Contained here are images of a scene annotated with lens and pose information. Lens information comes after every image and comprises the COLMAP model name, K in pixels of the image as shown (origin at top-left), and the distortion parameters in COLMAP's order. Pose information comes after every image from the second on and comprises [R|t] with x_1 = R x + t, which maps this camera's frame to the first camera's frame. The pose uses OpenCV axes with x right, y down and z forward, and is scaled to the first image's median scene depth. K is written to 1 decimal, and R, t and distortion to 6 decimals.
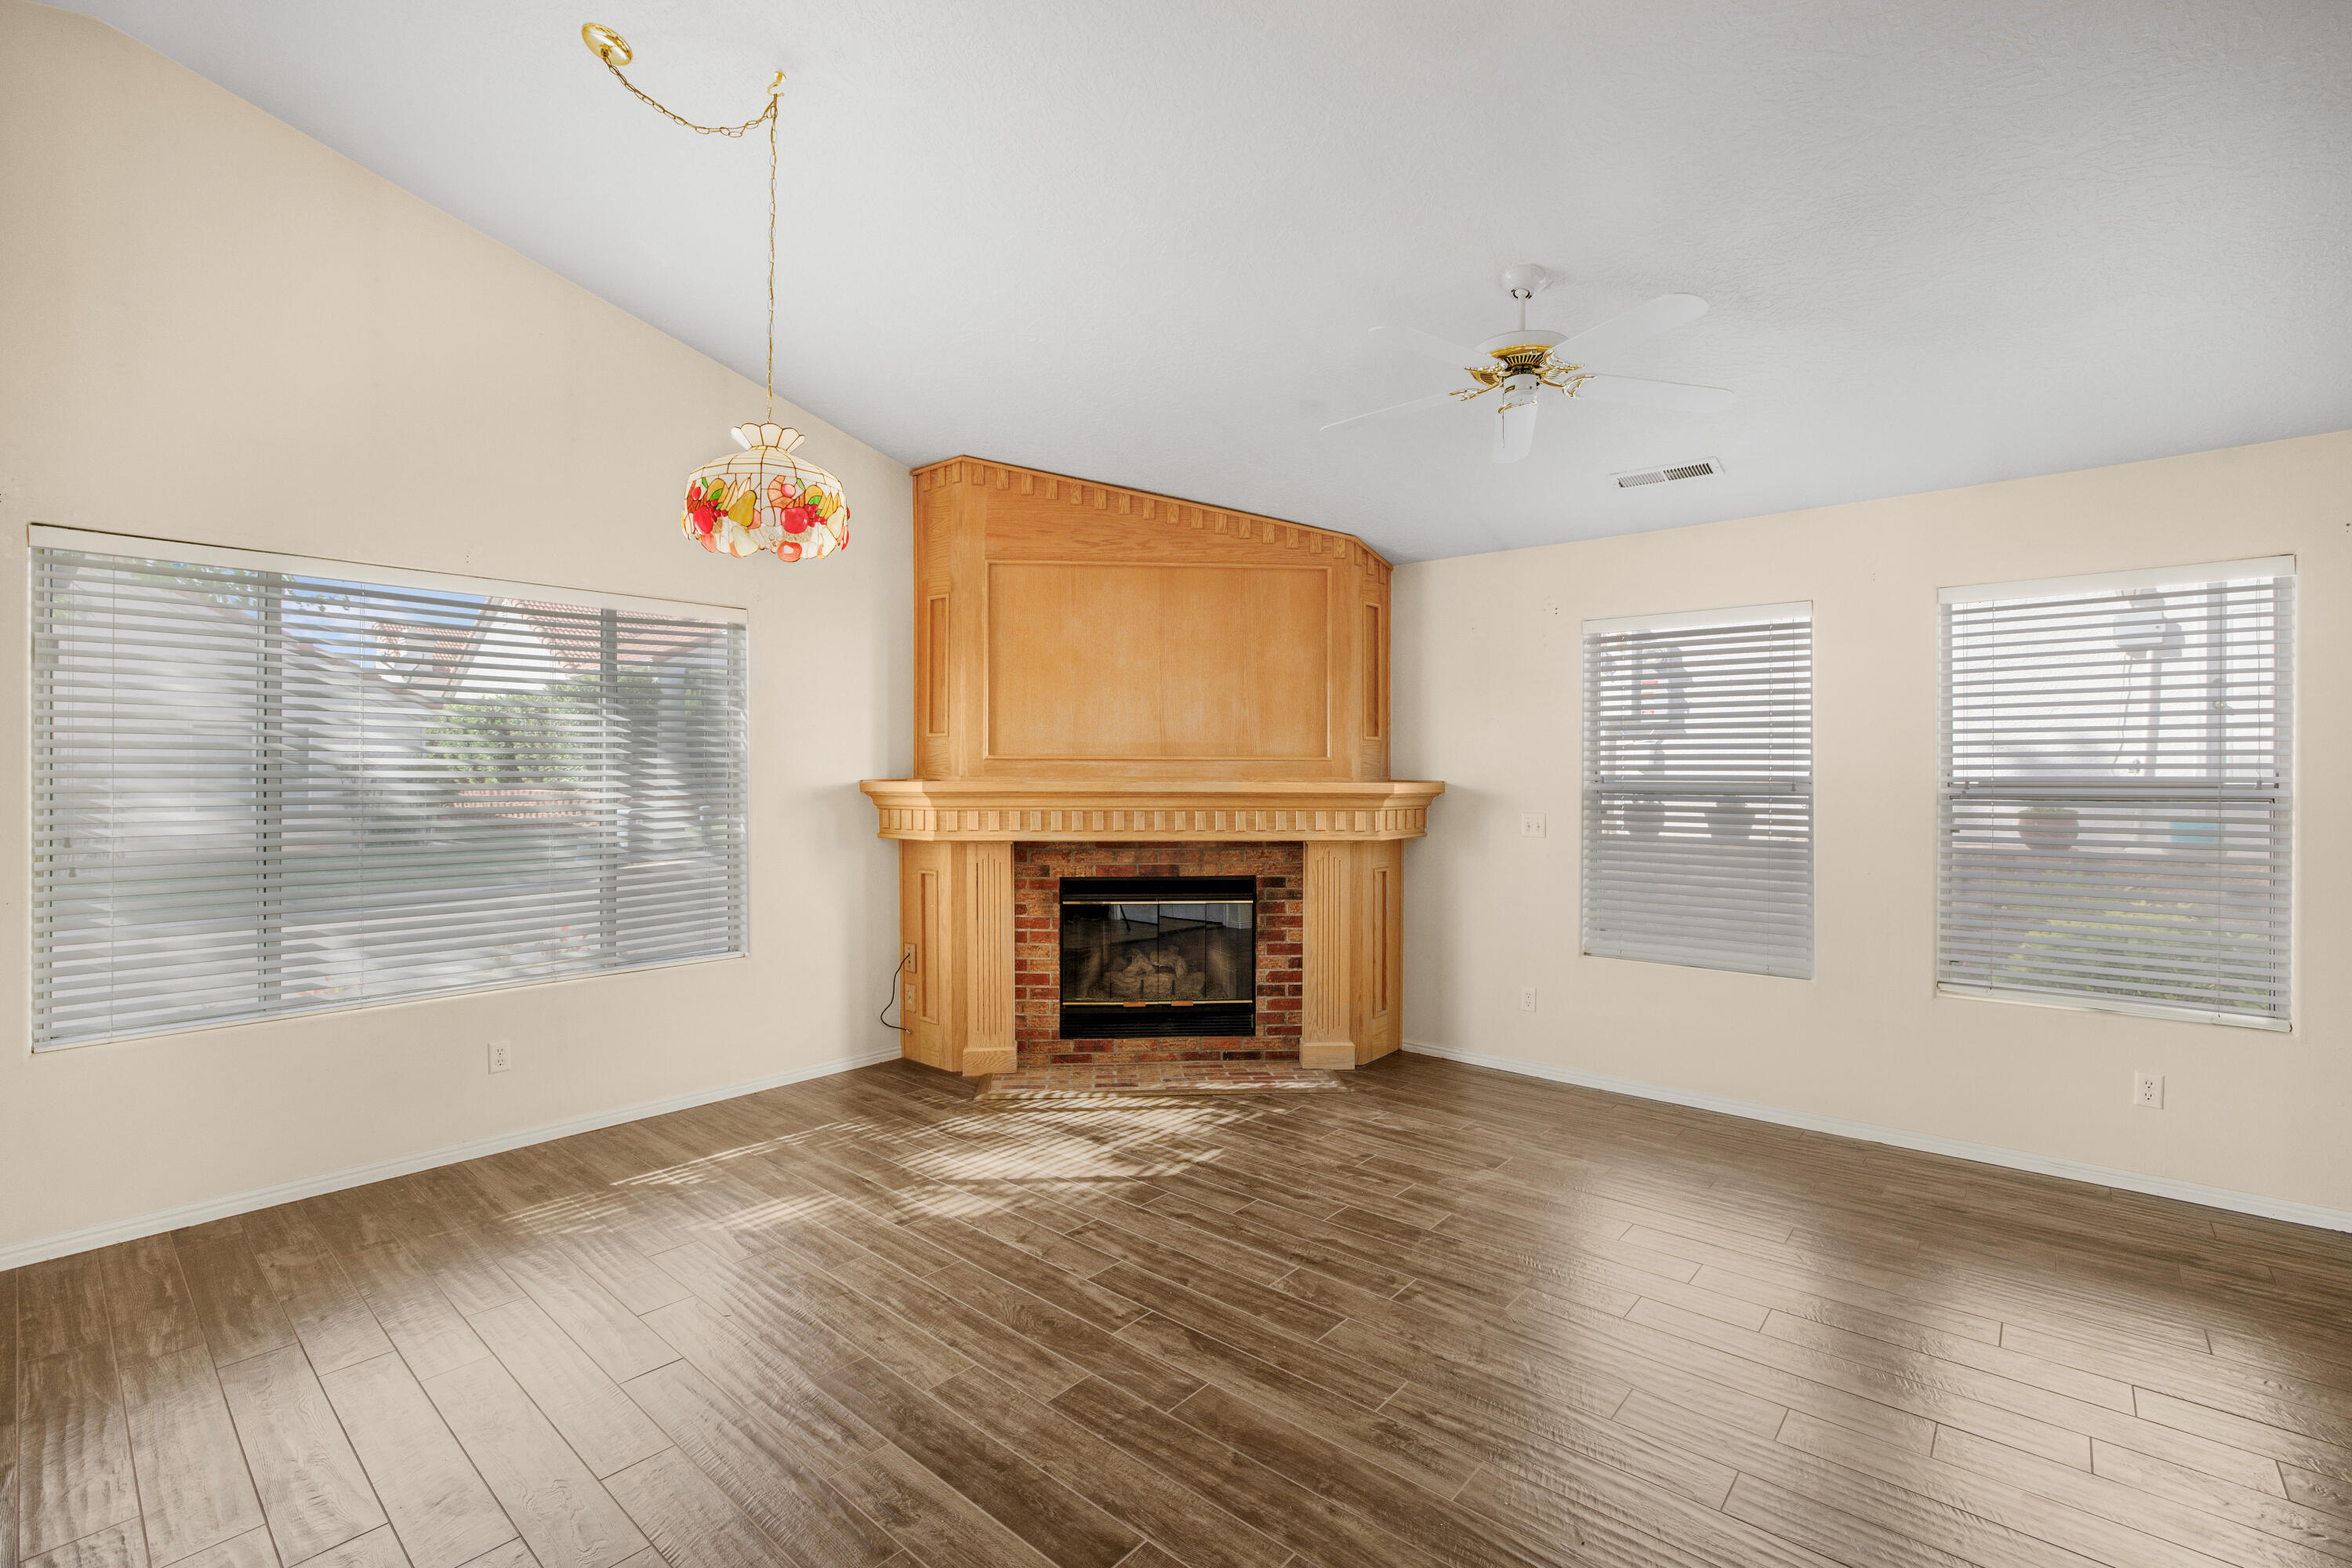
lens RADIAL K [[1030.1, 0, 1164.1], [0, 1030.1, 767.1], [0, 0, 1]] dist [-0.051979, 0.025013]
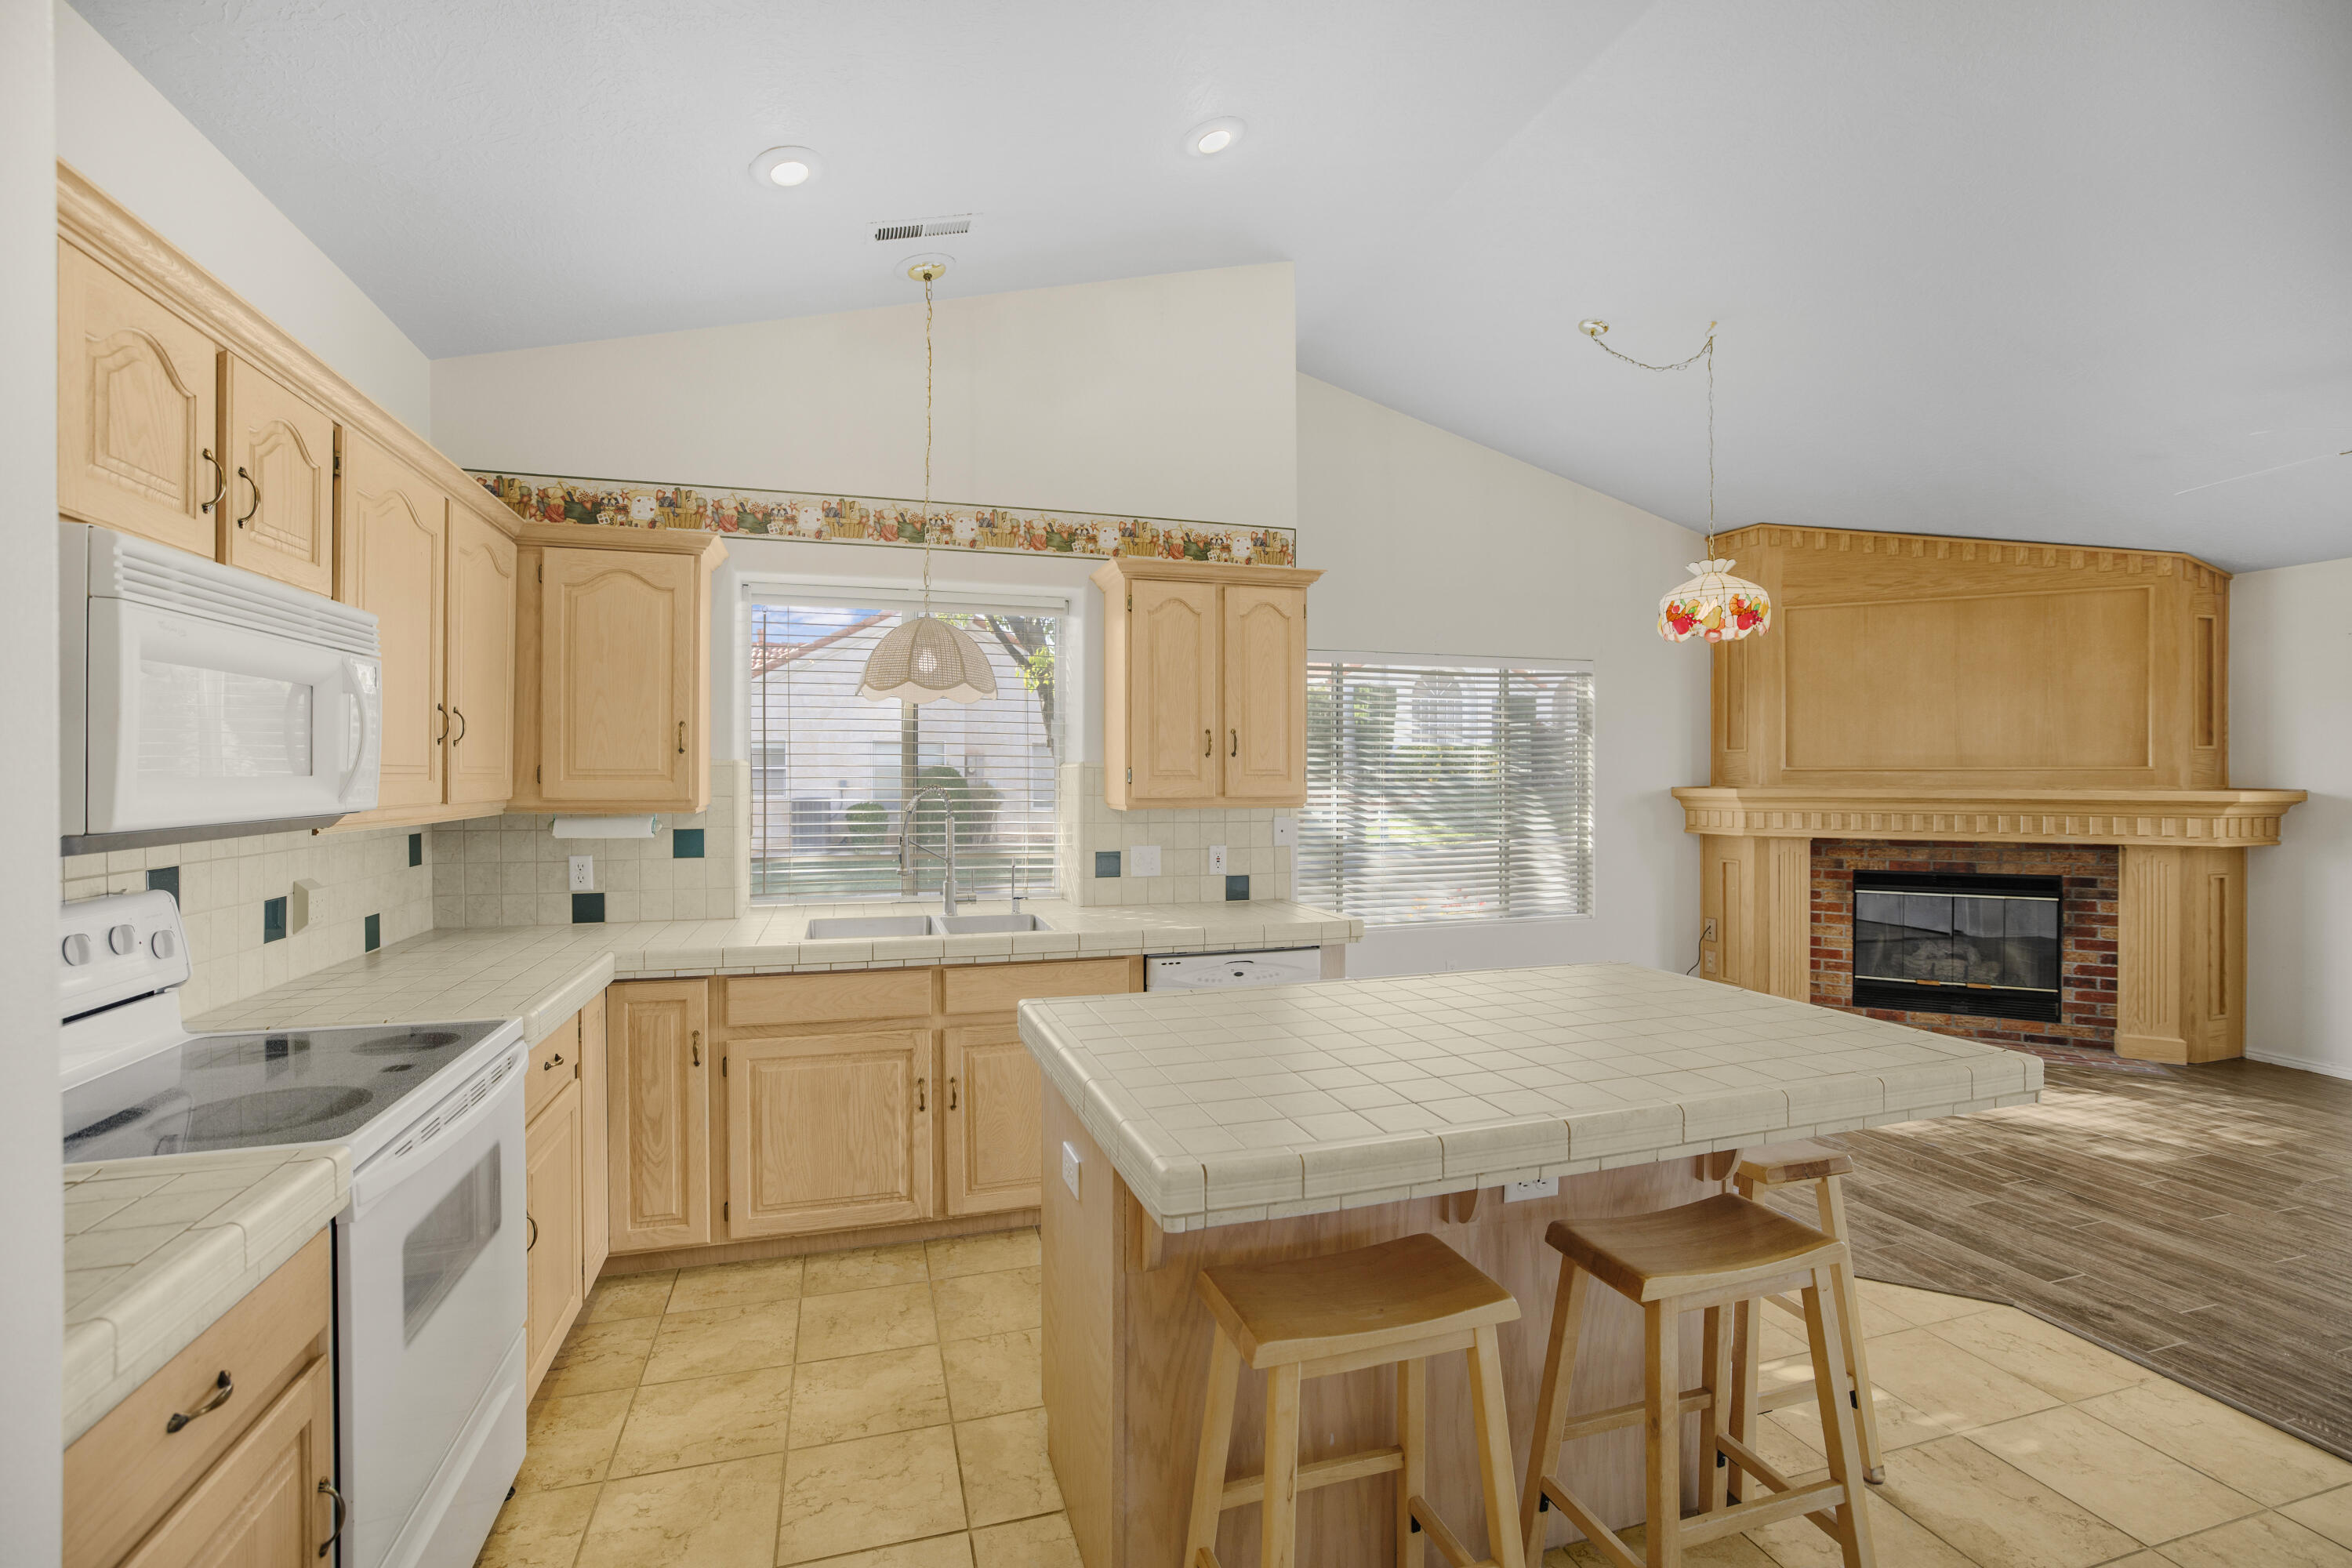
lens RADIAL K [[1044.0, 0, 1177.0], [0, 1044.0, 776.3], [0, 0, 1]] dist [-0.037195, 0.015631]
pose [[0.855734, -0.002551, -0.517410, -0.153581], [0.006332, 0.999965, 0.005541, -0.011739], [0.517378, -0.008018, 0.855719, -0.417304]]
